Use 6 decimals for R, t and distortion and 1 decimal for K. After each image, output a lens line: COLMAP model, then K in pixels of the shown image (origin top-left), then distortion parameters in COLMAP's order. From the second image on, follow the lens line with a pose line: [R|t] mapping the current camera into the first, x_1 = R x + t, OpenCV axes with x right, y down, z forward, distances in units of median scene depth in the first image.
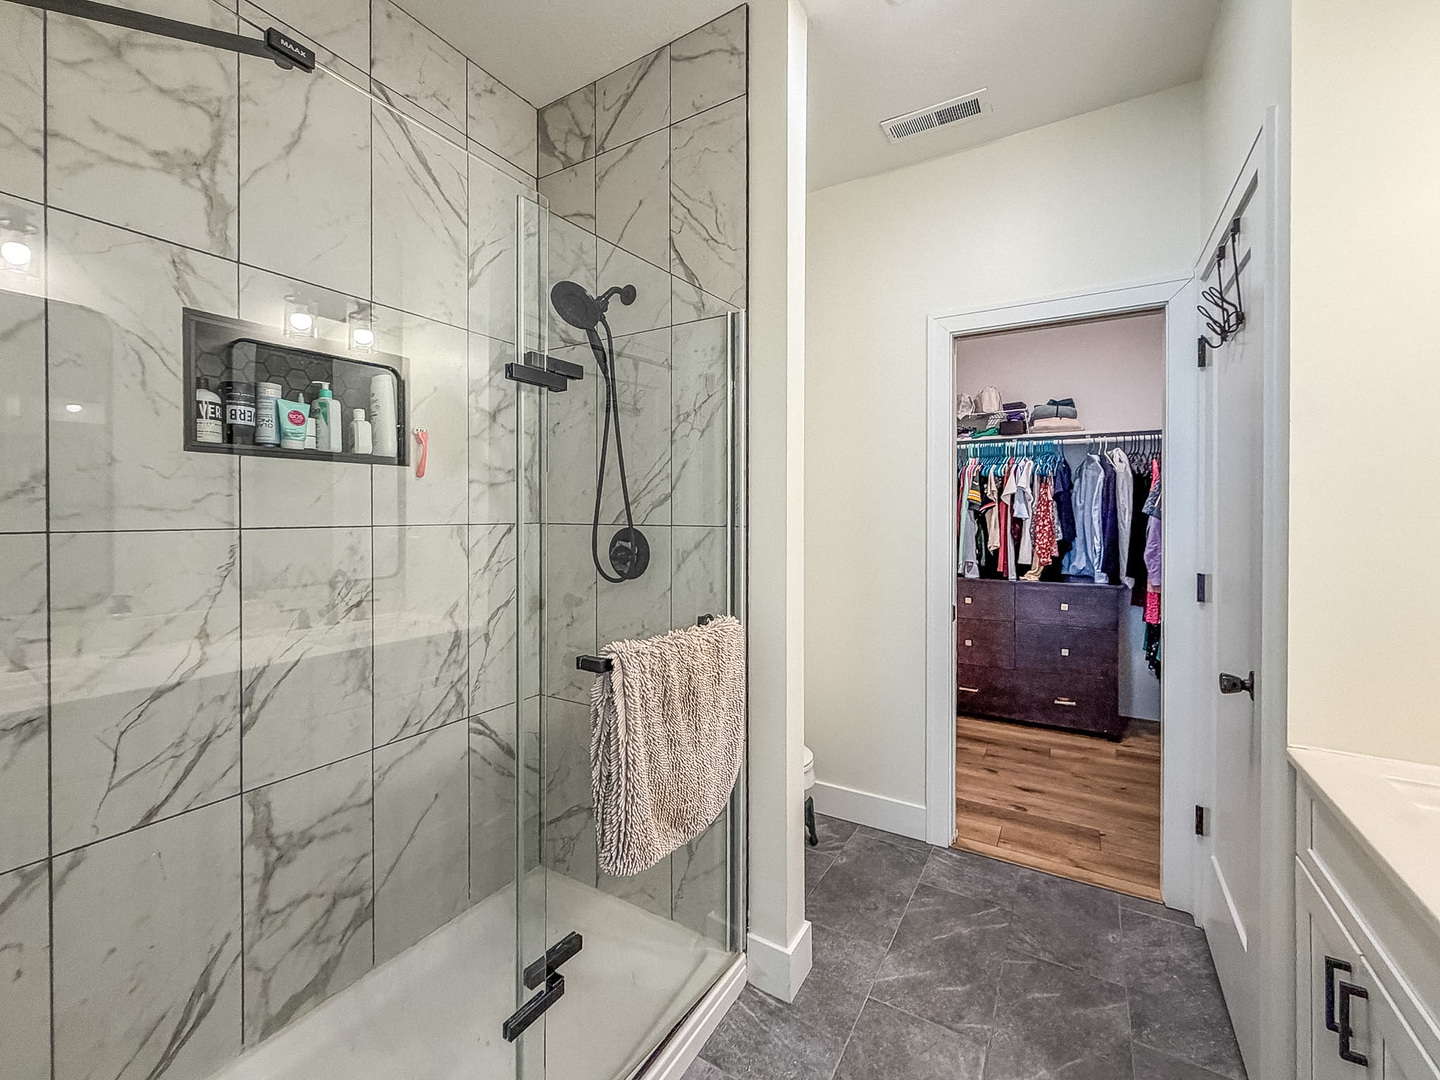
lens RADIAL K [[602.8, 0, 713.1], [0, 602.8, 518.7], [0, 0, 1]] dist [0.003685, -0.000369]
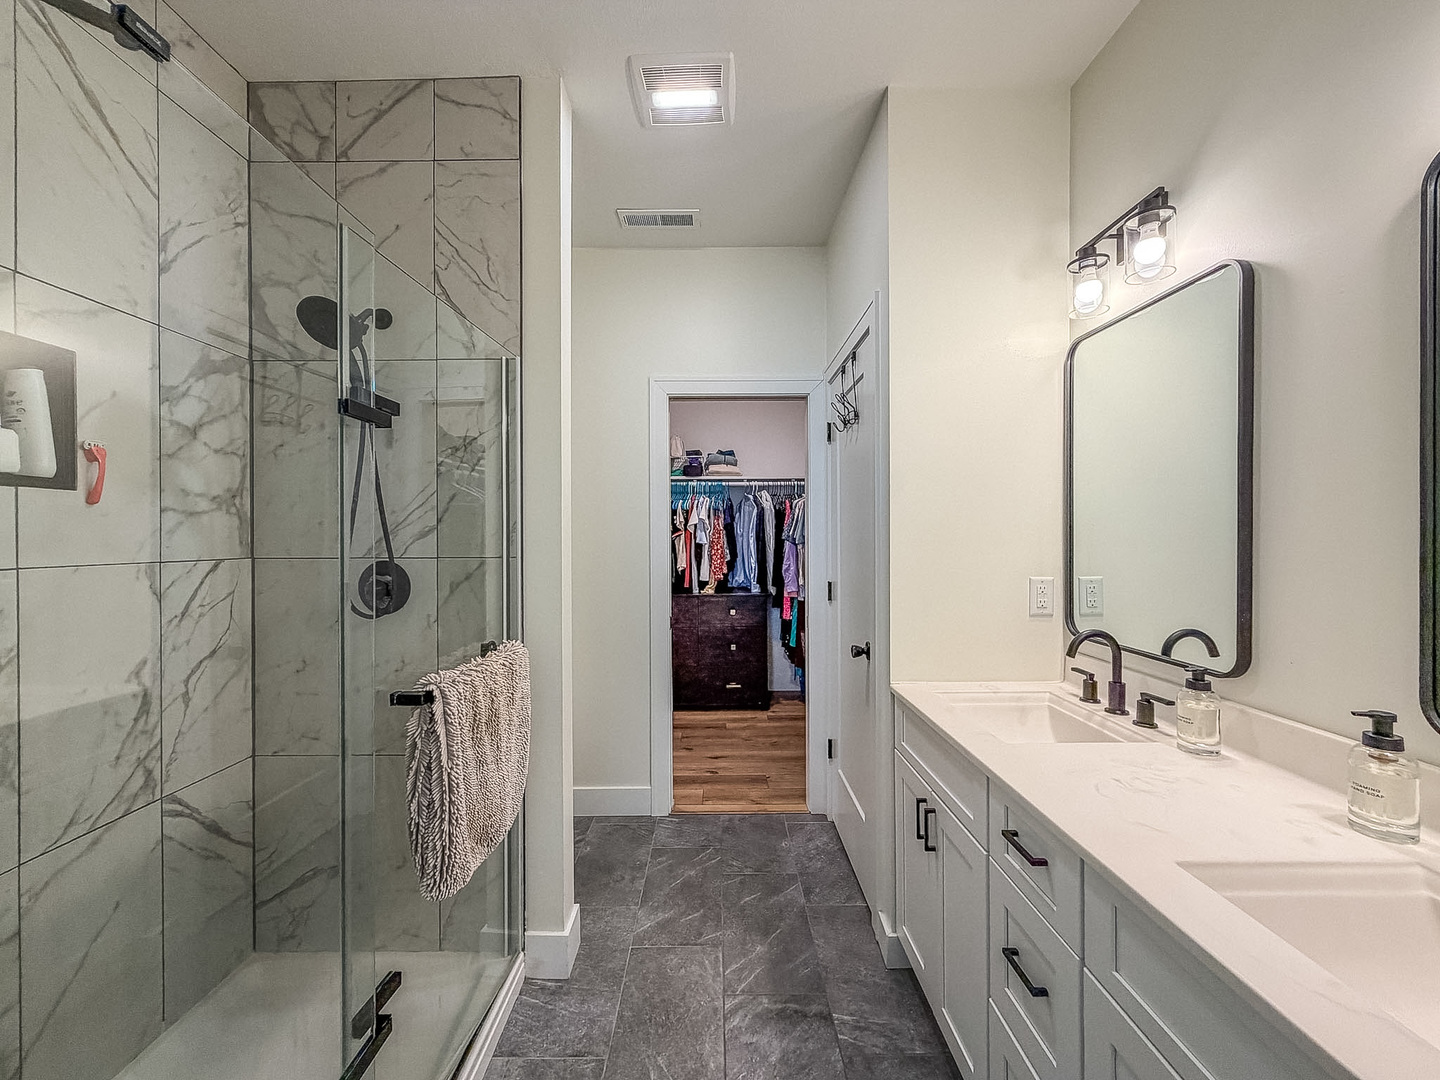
lens RADIAL K [[574.0, 0, 714.4], [0, 574.0, 542.8], [0, 0, 1]] dist [0.001551, 0.001118]
pose [[0.855359, -0.010768, 0.517924, -0.169442], [0.011272, 0.999934, 0.002174, -0.010441], [-0.517913, 0.003979, 0.855424, -0.057892]]
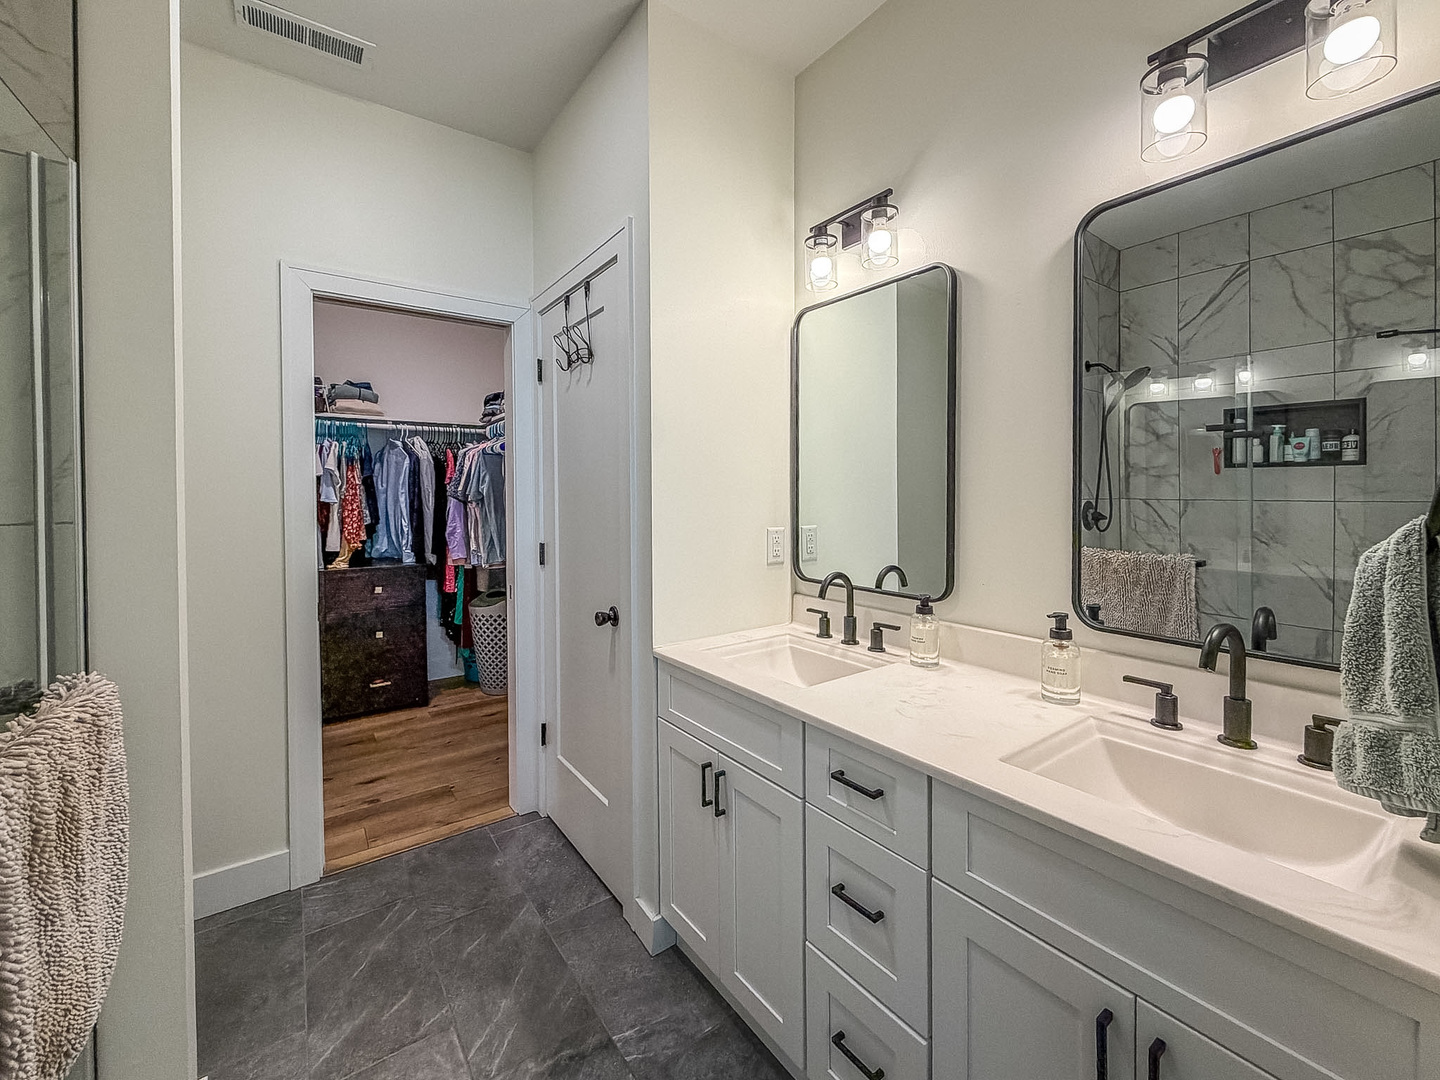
lens RADIAL K [[602.8, 0, 720.0], [0, 602.8, 506.3], [0, 0, 1]] dist [0.003685, -0.000369]
pose [[0.391769, -0.023288, 0.919769, -0.235683], [0.017160, 0.999691, 0.018002, -0.003299], [-0.919904, 0.008731, 0.392047, 0.157245]]
